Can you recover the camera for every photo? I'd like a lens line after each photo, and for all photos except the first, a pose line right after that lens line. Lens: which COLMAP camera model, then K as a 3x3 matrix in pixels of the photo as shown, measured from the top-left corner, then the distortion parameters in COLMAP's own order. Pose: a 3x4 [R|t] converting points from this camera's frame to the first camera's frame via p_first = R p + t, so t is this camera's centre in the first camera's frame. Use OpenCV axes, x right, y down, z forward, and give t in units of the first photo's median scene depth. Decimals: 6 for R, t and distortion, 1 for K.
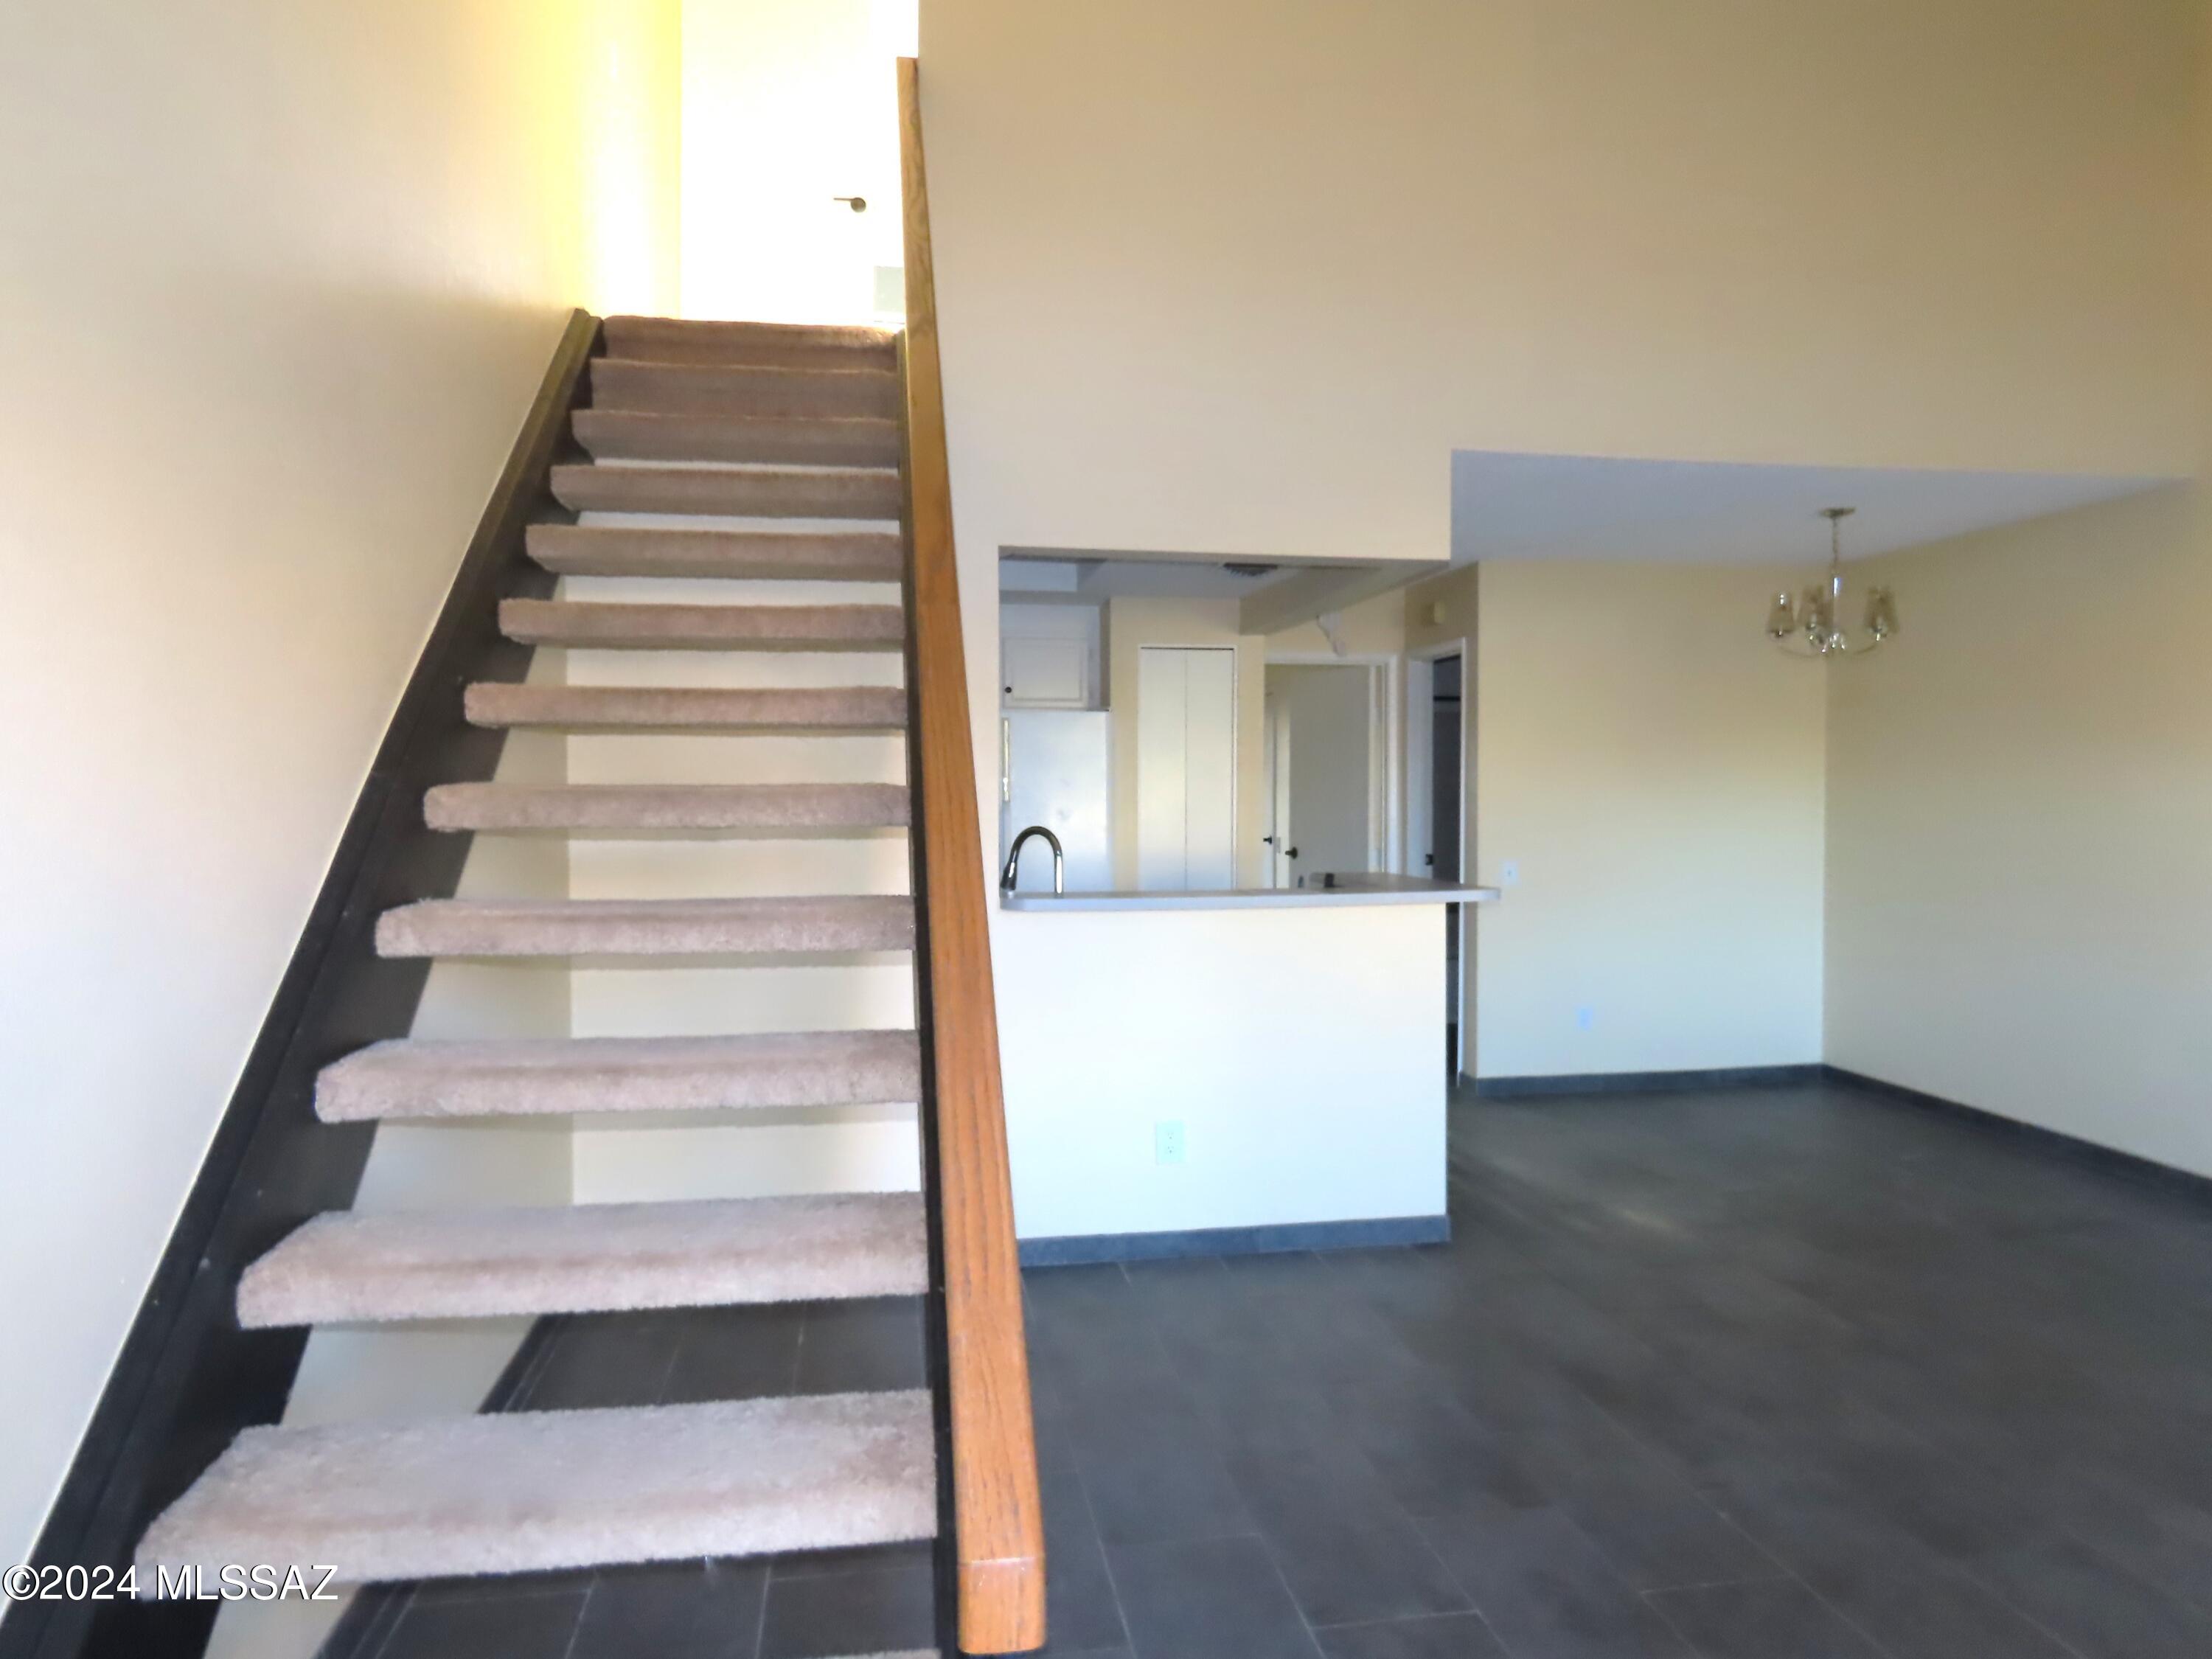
lens RADIAL K [[1376.7, 0, 1106.0], [0, 1376.7, 829.5], [0, 0, 1]] dist [-0.023731, 0.001112]
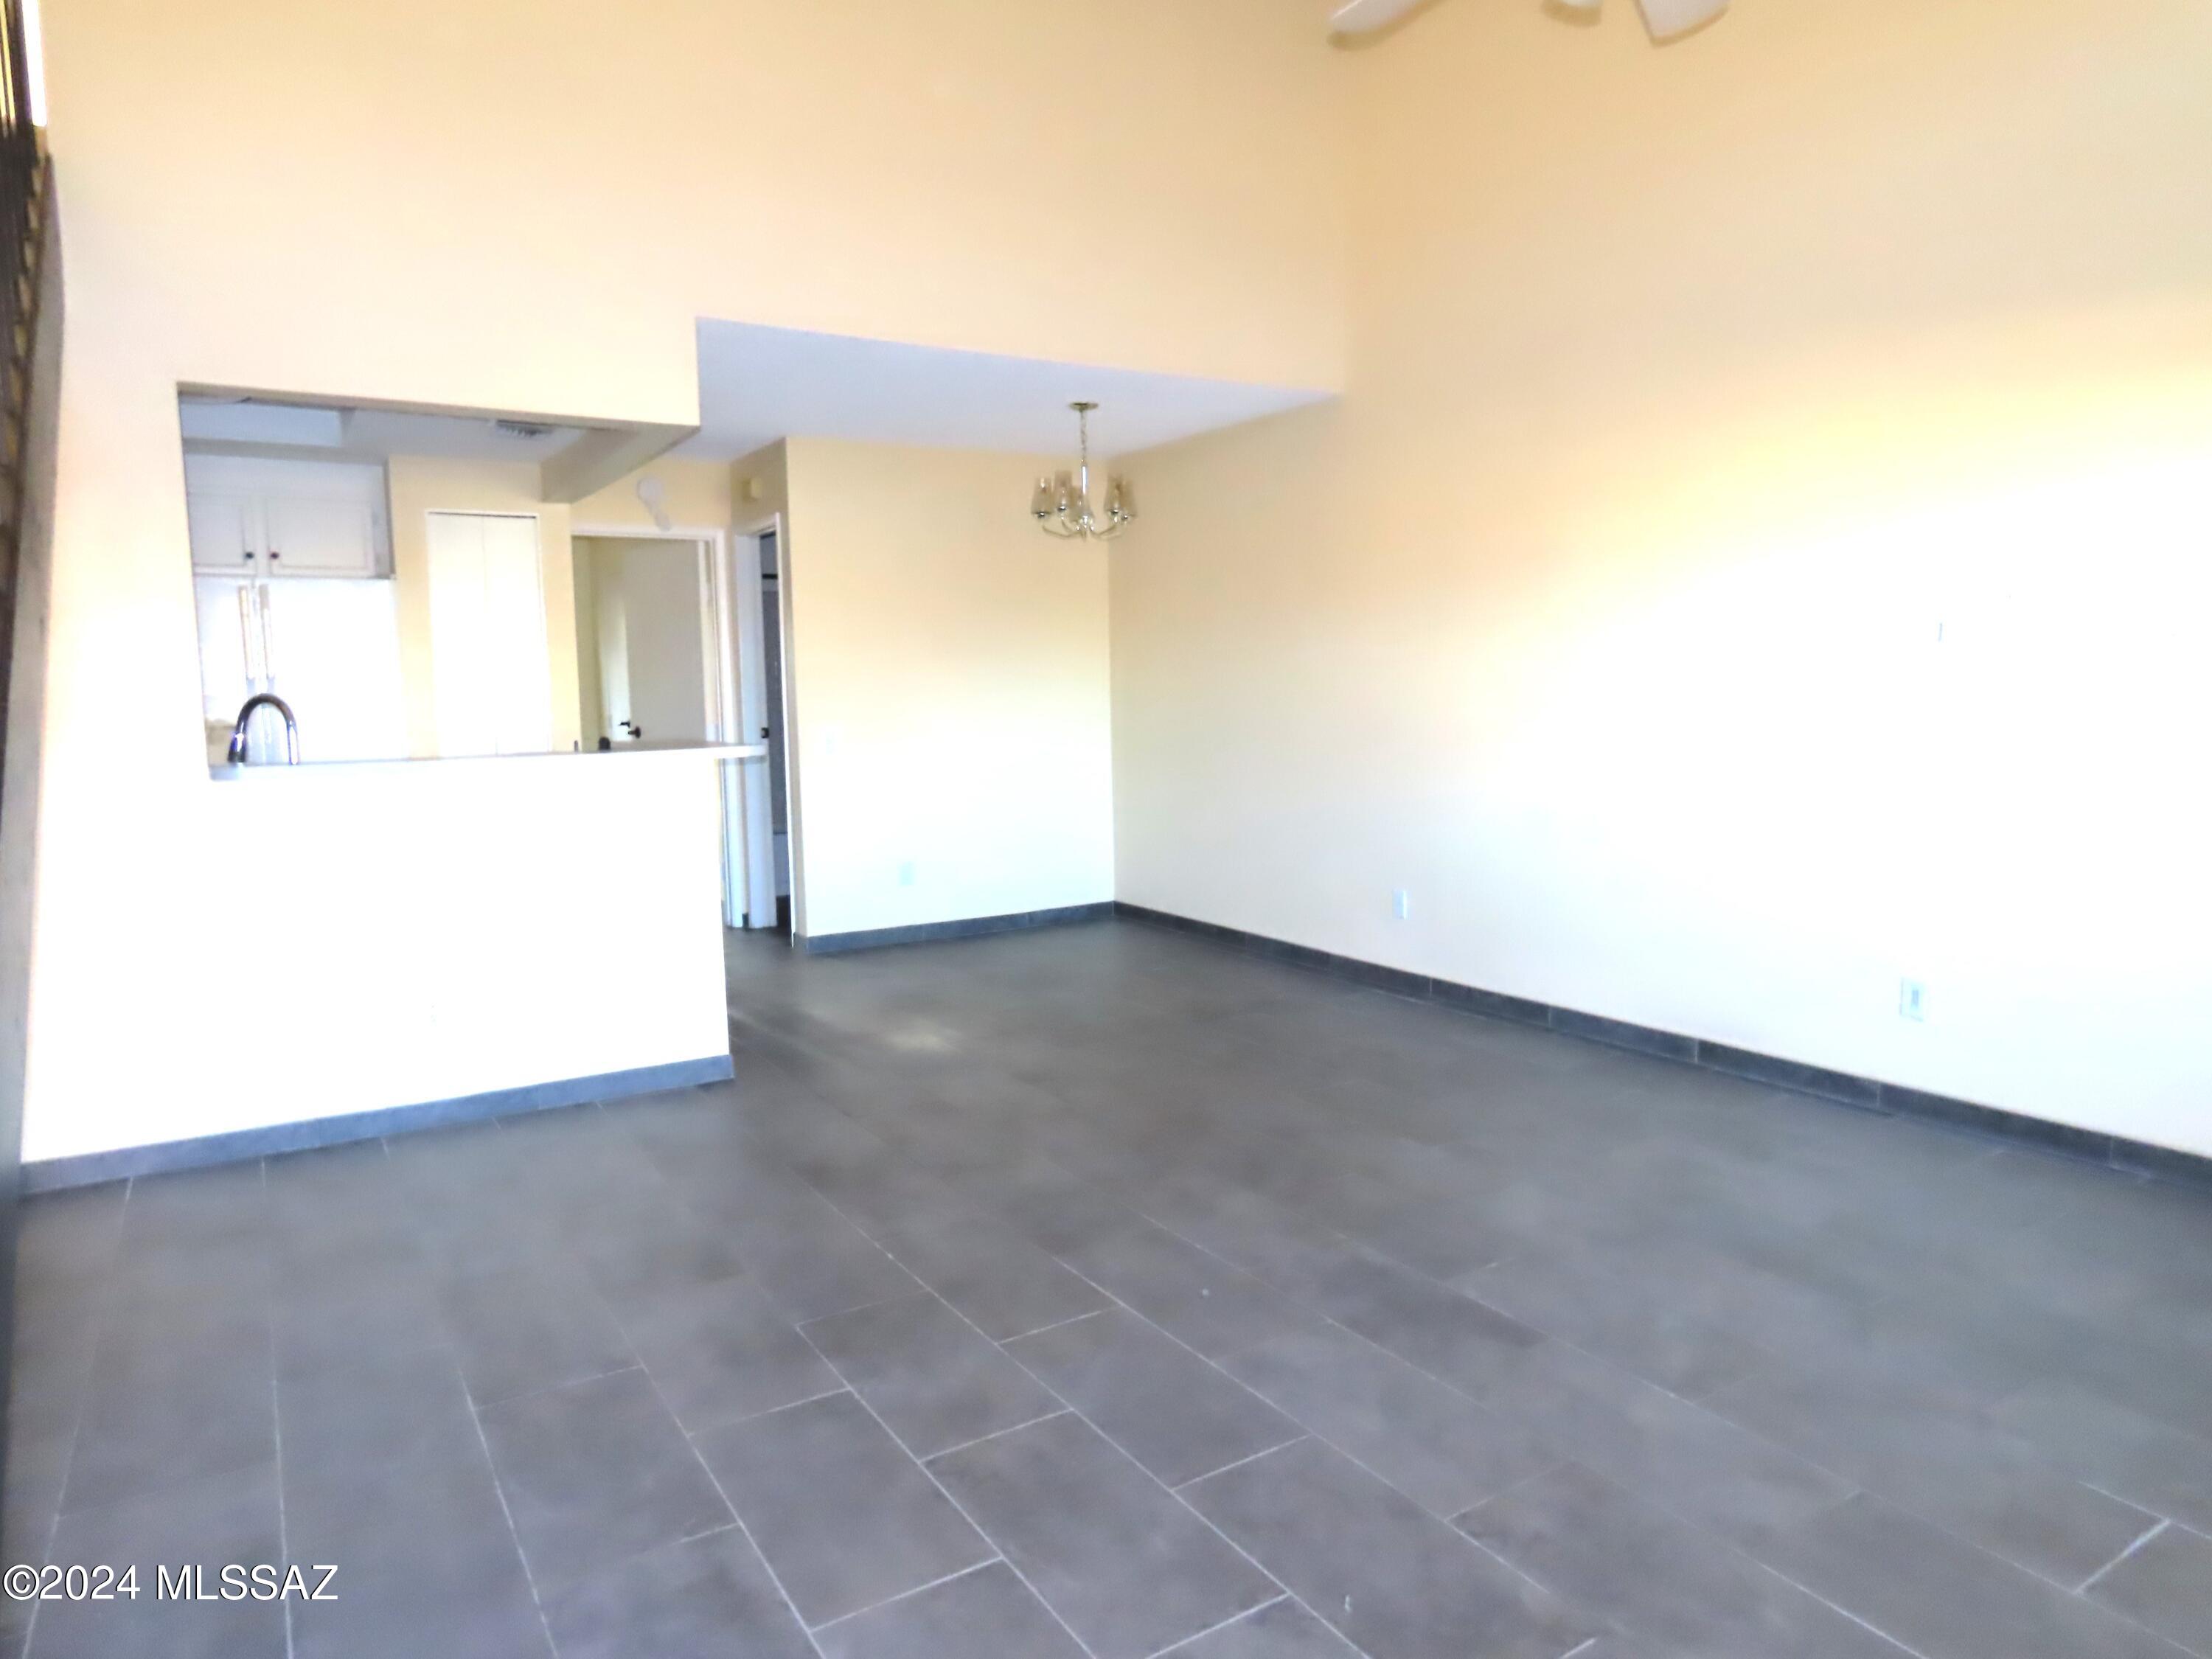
lens RADIAL K [[1376.7, 0, 1106.0], [0, 1376.7, 829.5], [0, 0, 1]] dist [-0.023731, 0.001112]
pose [[0.918419, -0.053326, 0.391999, 0.087832], [0.023357, 0.996454, 0.080830, 0.023153], [-0.394920, -0.065080, 0.916408, -0.063765]]
